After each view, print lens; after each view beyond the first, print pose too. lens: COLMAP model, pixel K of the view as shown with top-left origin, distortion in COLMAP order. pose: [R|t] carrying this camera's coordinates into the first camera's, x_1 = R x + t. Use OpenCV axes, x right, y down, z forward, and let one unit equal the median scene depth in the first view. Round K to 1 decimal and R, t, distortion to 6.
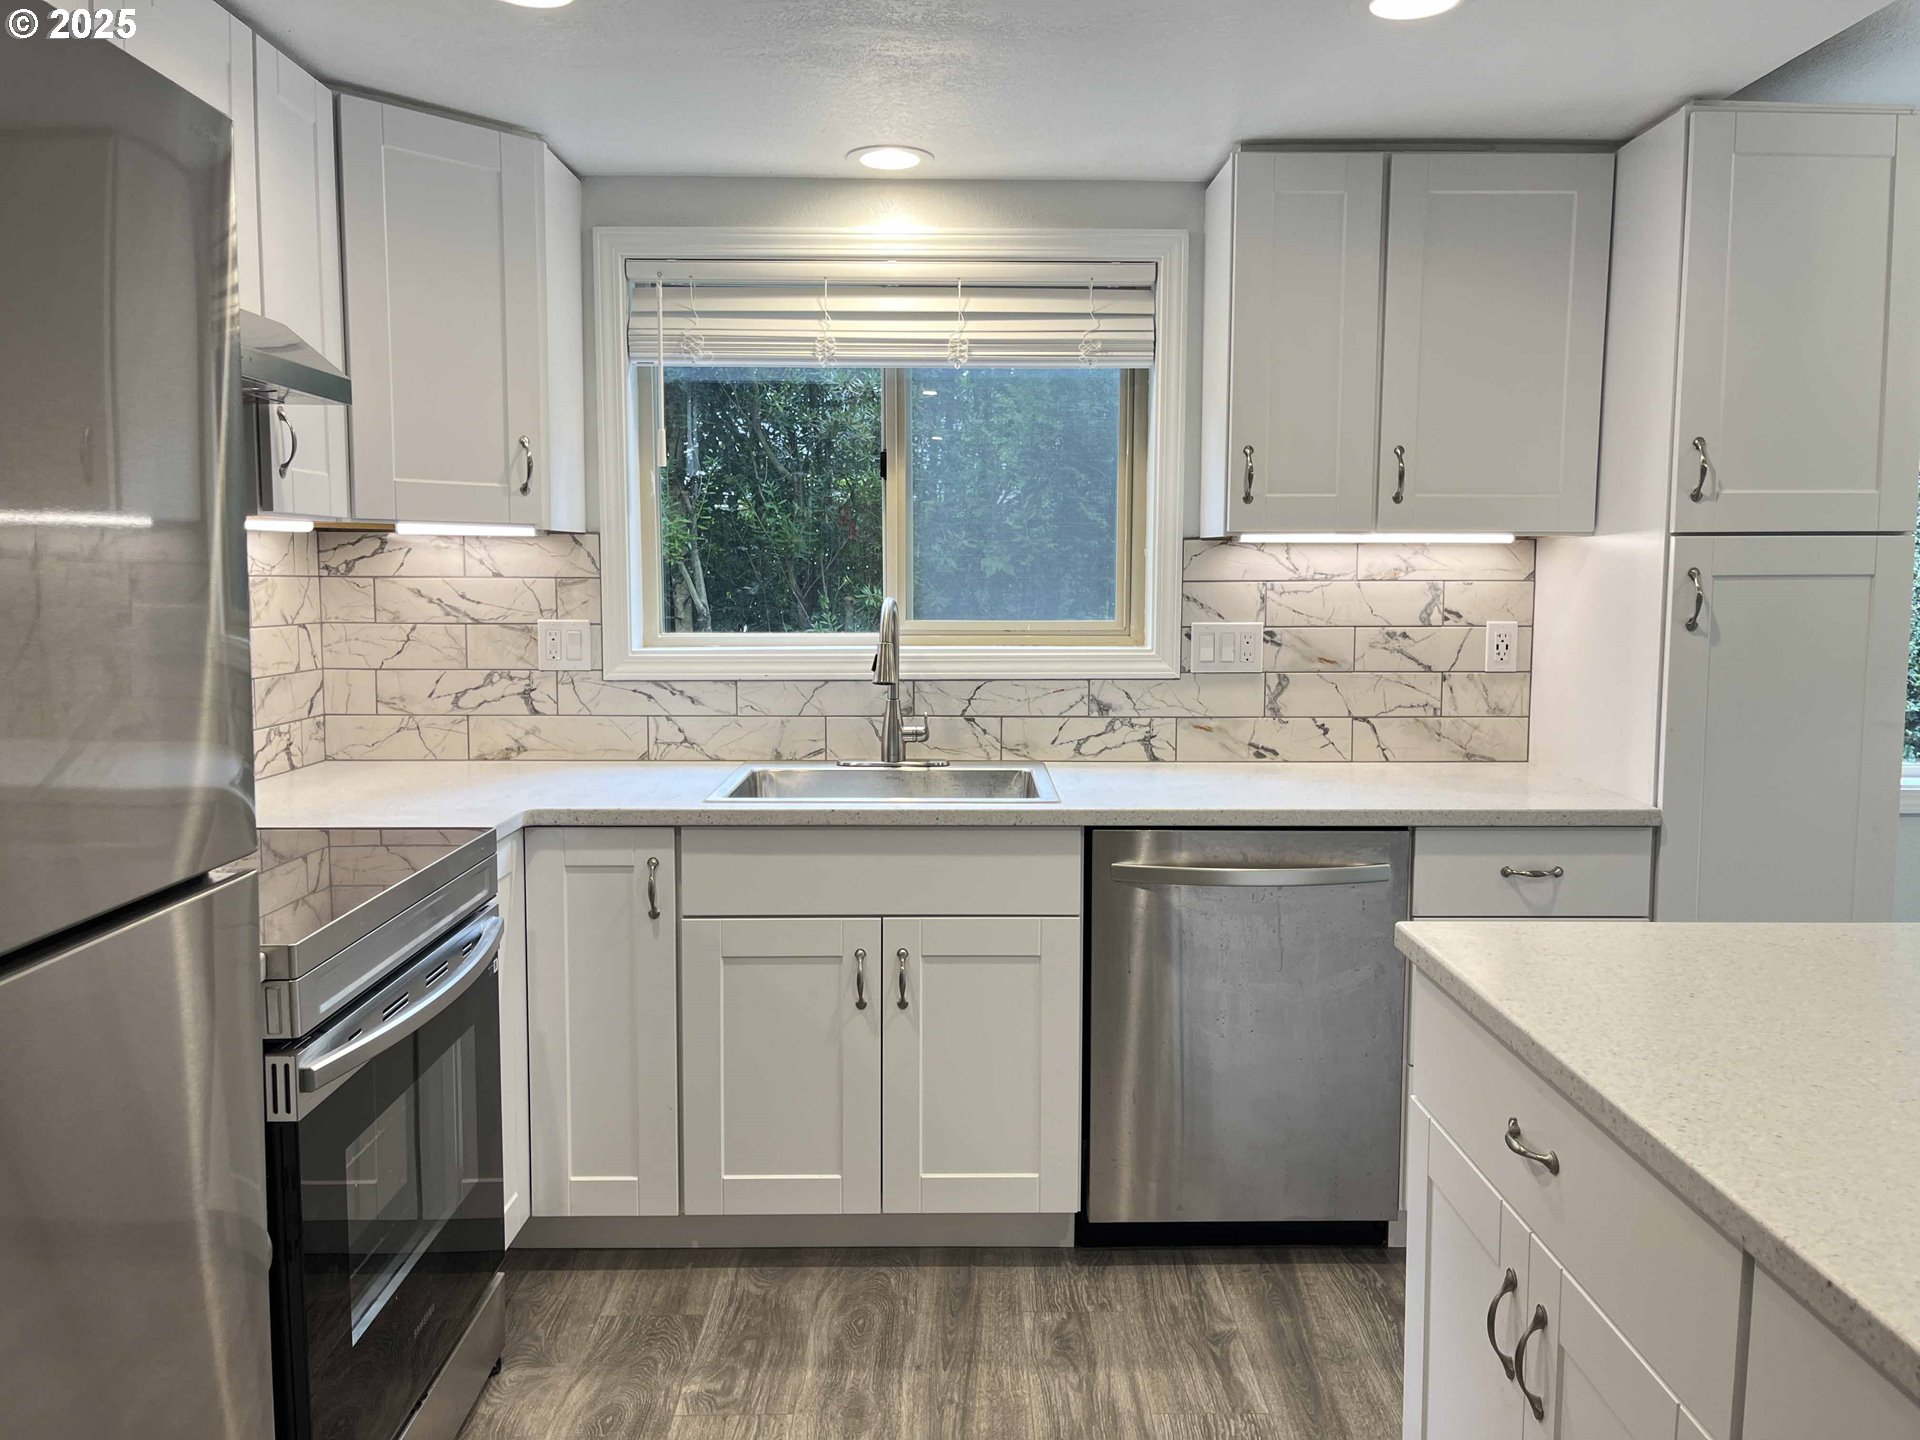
lens RADIAL K [[1450.5, 0, 968.1], [0, 1450.5, 701.3], [0, 0, 1]] dist [0.077143, -0.119607]
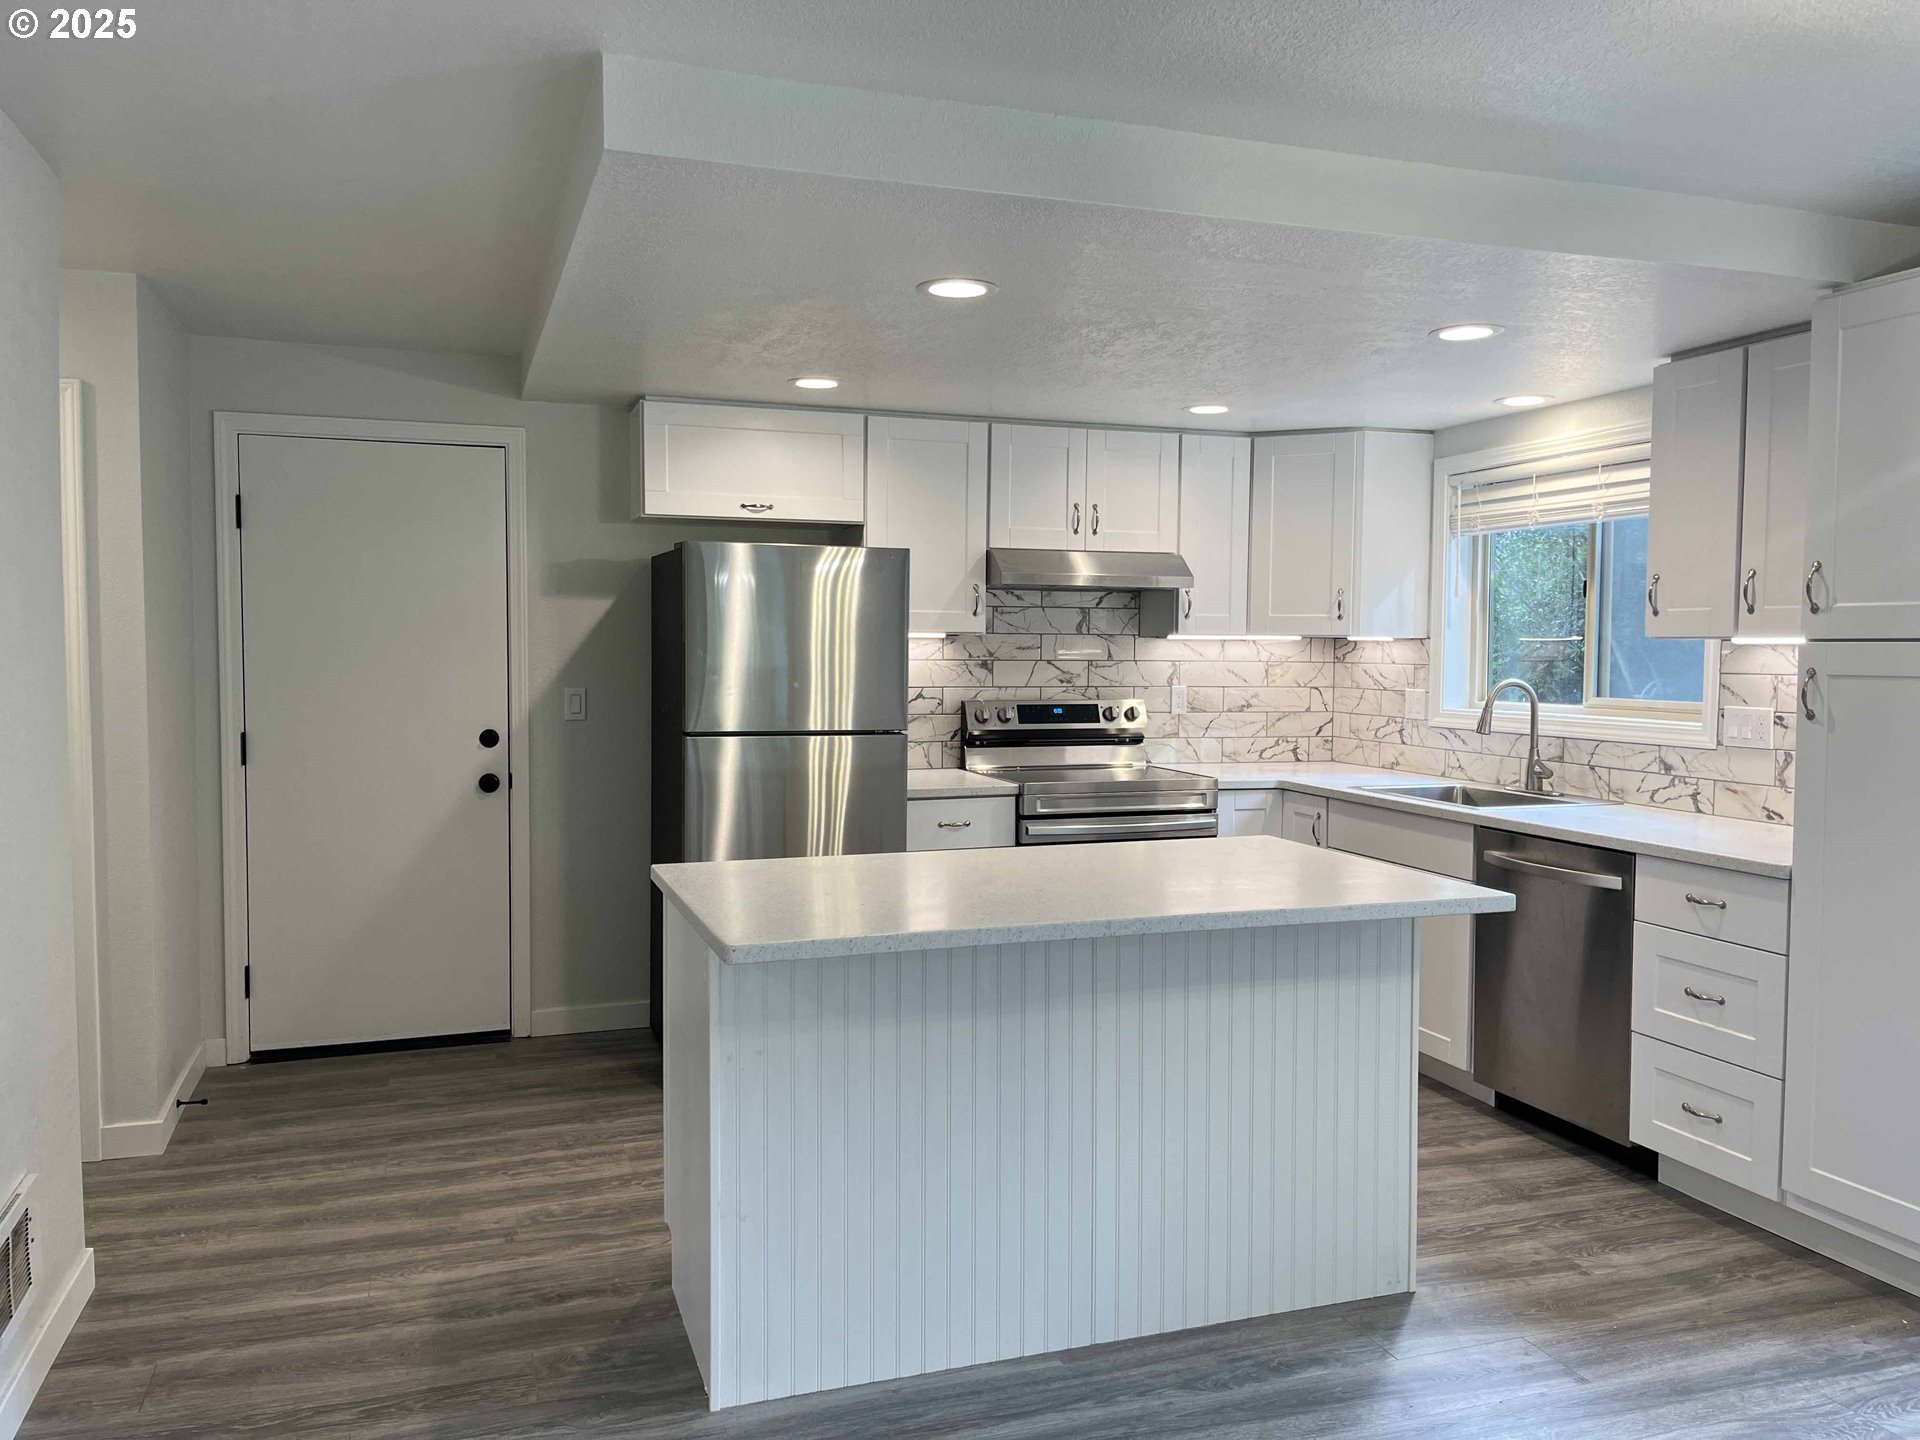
lens RADIAL K [[1443.7, 0, 967.2], [0, 1443.7, 721.8], [0, 0, 1]] dist [0.084848, -0.119389]
pose [[0.317732, 0.051322, -0.946791, 1.176186], [-0.093817, 0.995336, 0.022469, -0.007220], [0.943528, 0.081686, 0.321065, -0.033268]]
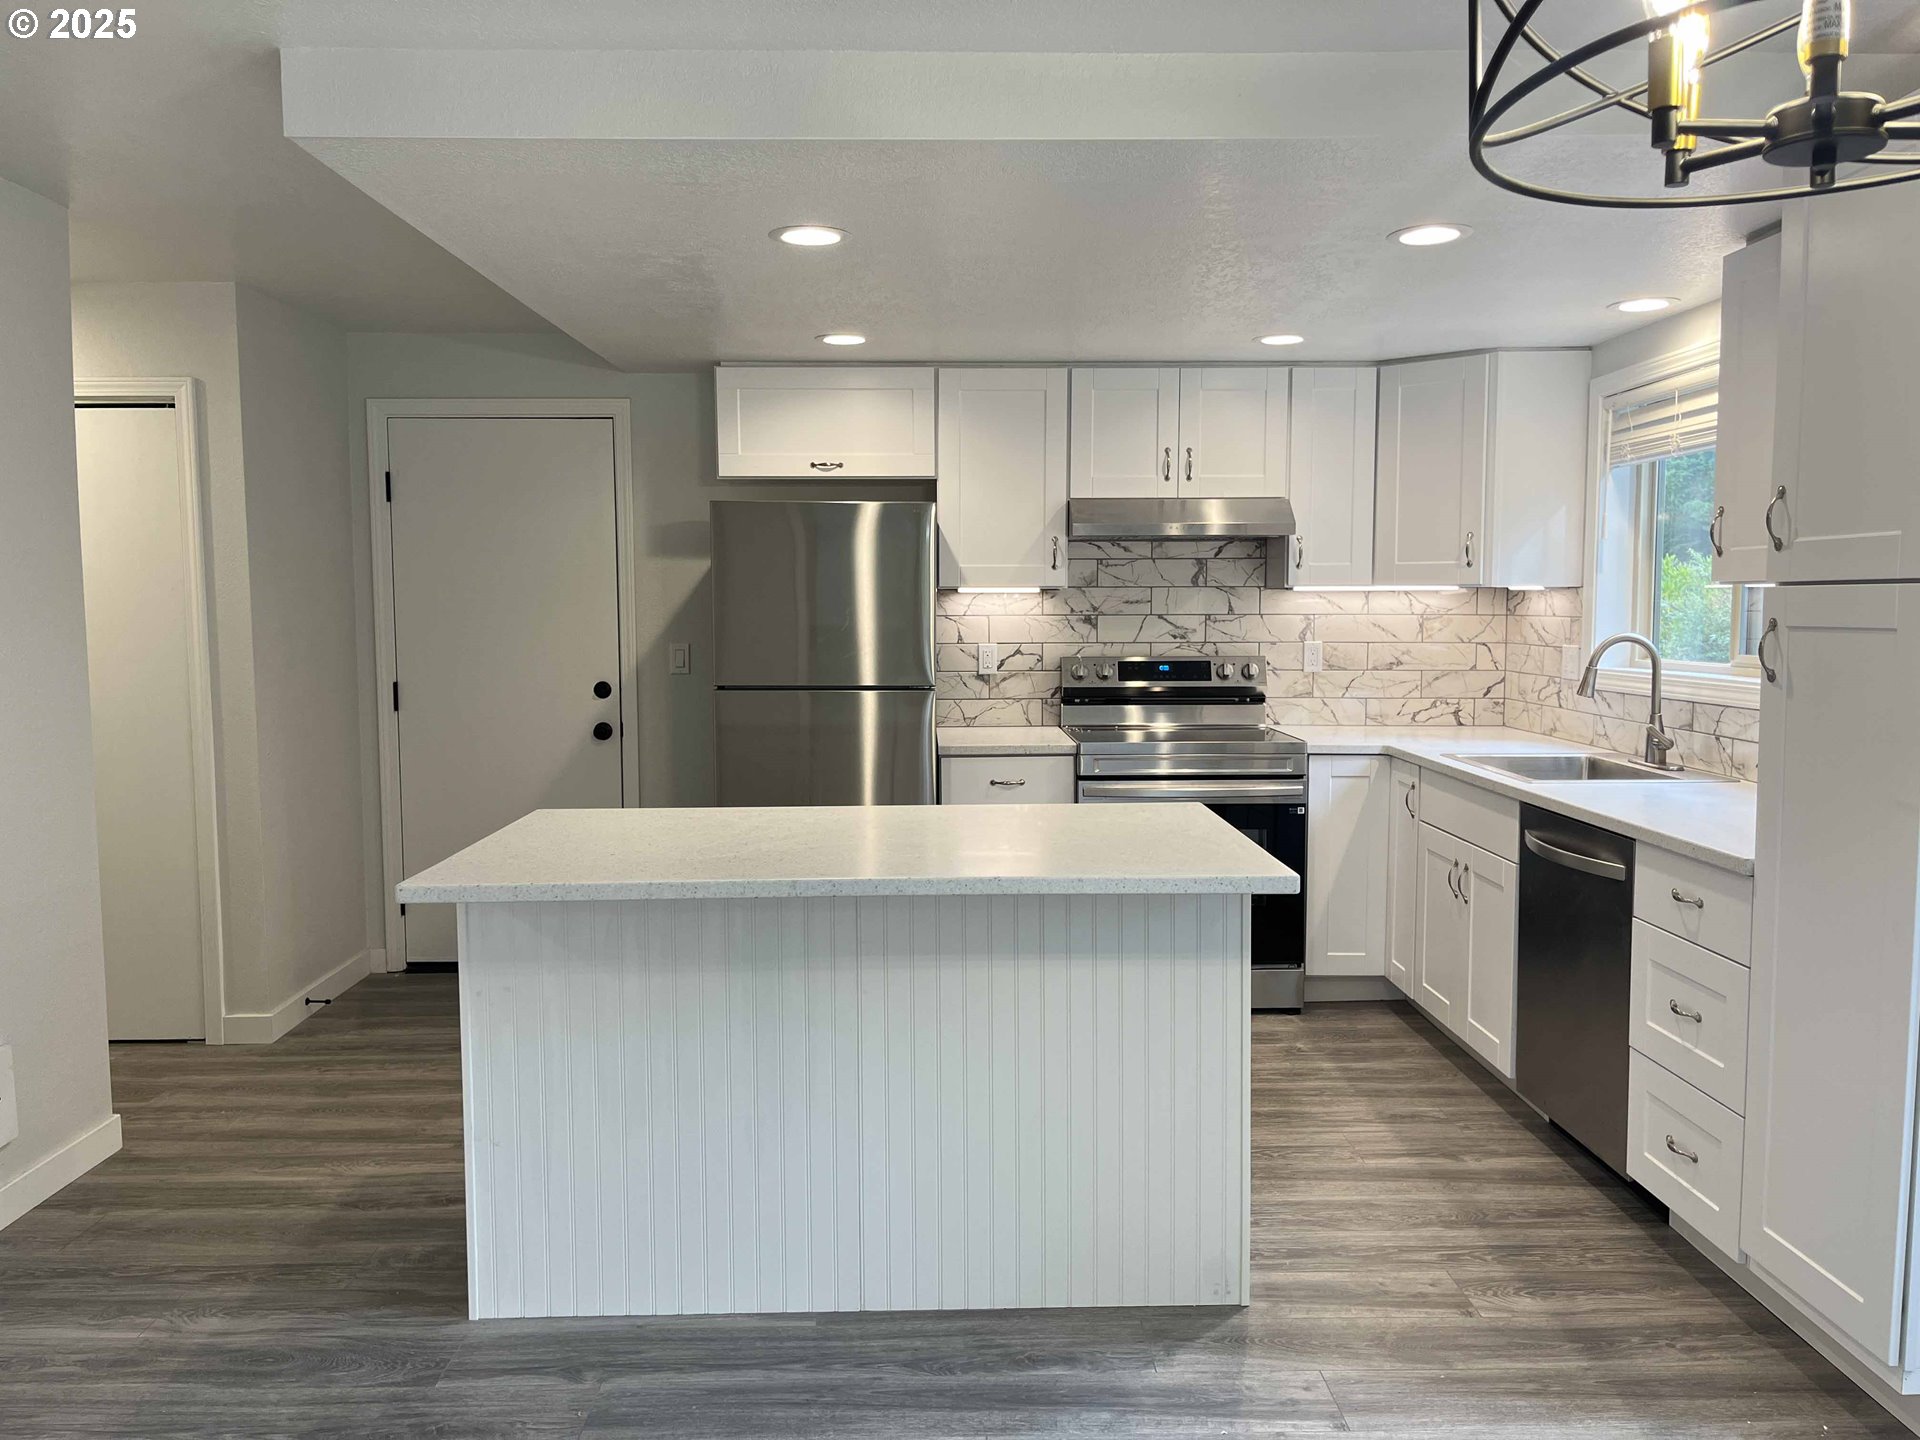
lens RADIAL K [[1443.7, 0, 967.2], [0, 1443.7, 721.8], [0, 0, 1]] dist [0.084848, -0.119389]
pose [[0.008978, 0.082213, -0.996574, 1.220466], [-0.090479, 0.992593, 0.081070, -0.043733], [0.995858, 0.089442, 0.016350, 0.375501]]
